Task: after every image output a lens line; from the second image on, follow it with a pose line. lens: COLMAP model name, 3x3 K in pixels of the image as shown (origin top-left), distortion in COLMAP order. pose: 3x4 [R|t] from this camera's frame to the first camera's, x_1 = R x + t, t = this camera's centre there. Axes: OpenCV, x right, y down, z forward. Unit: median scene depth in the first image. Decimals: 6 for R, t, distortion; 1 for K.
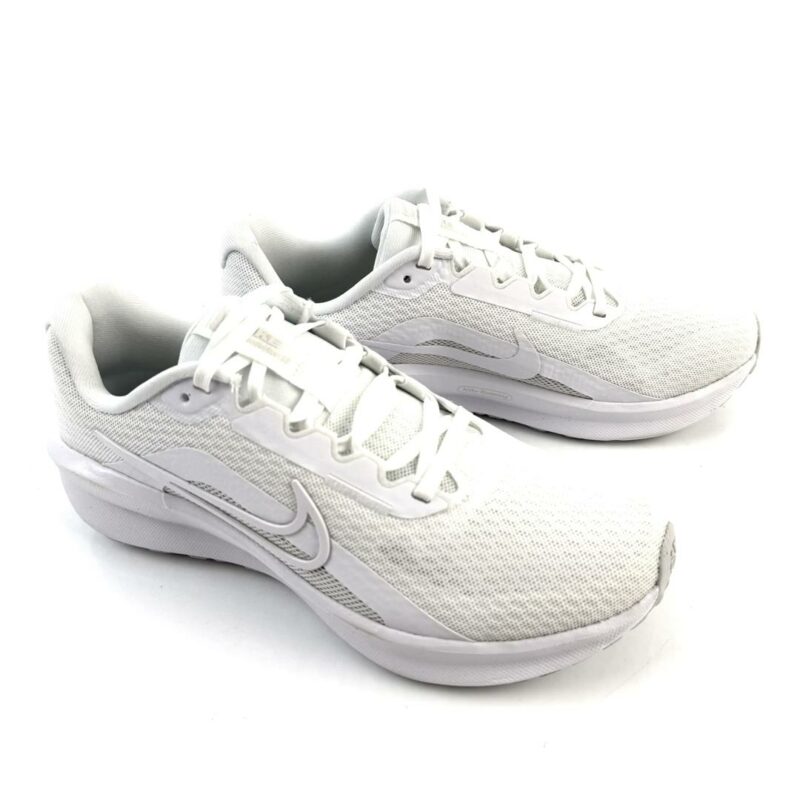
lens RADIAL K [[758.3, 0, 398.6], [0, 758.3, 375.3], [0, 0, 1]] dist [0.165165, -0.418609]
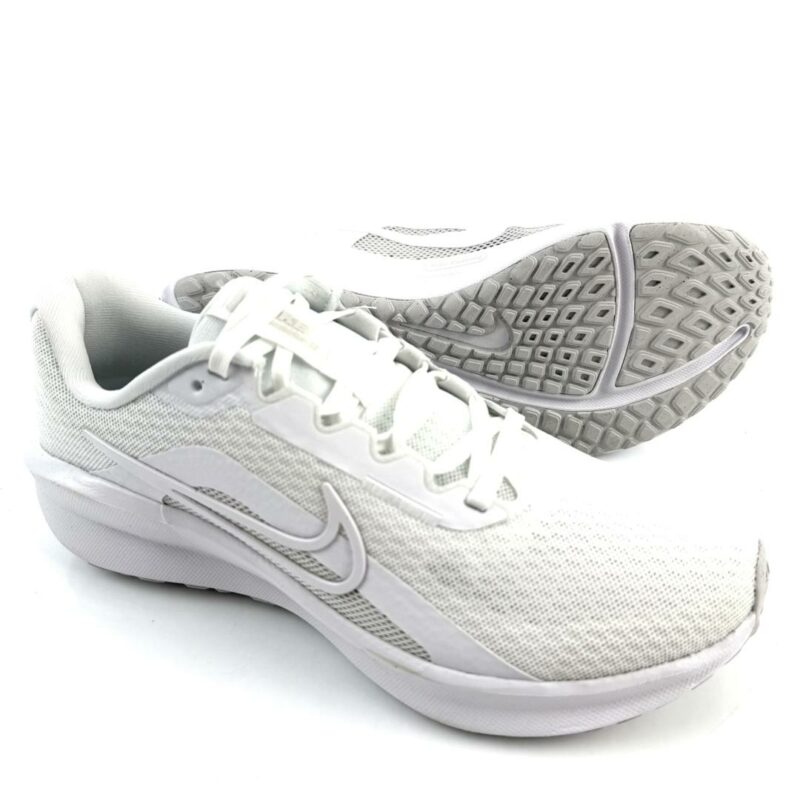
lens RADIAL K [[758.3, 0, 398.6], [0, 758.3, 375.3], [0, 0, 1]] dist [0.165165, -0.418609]
pose [[0.999137, 0.016276, 0.038216, -0.089291], [-0.012877, 0.996077, -0.087554, 0.090526], [-0.039491, 0.086987, 0.995426, 0.147994]]
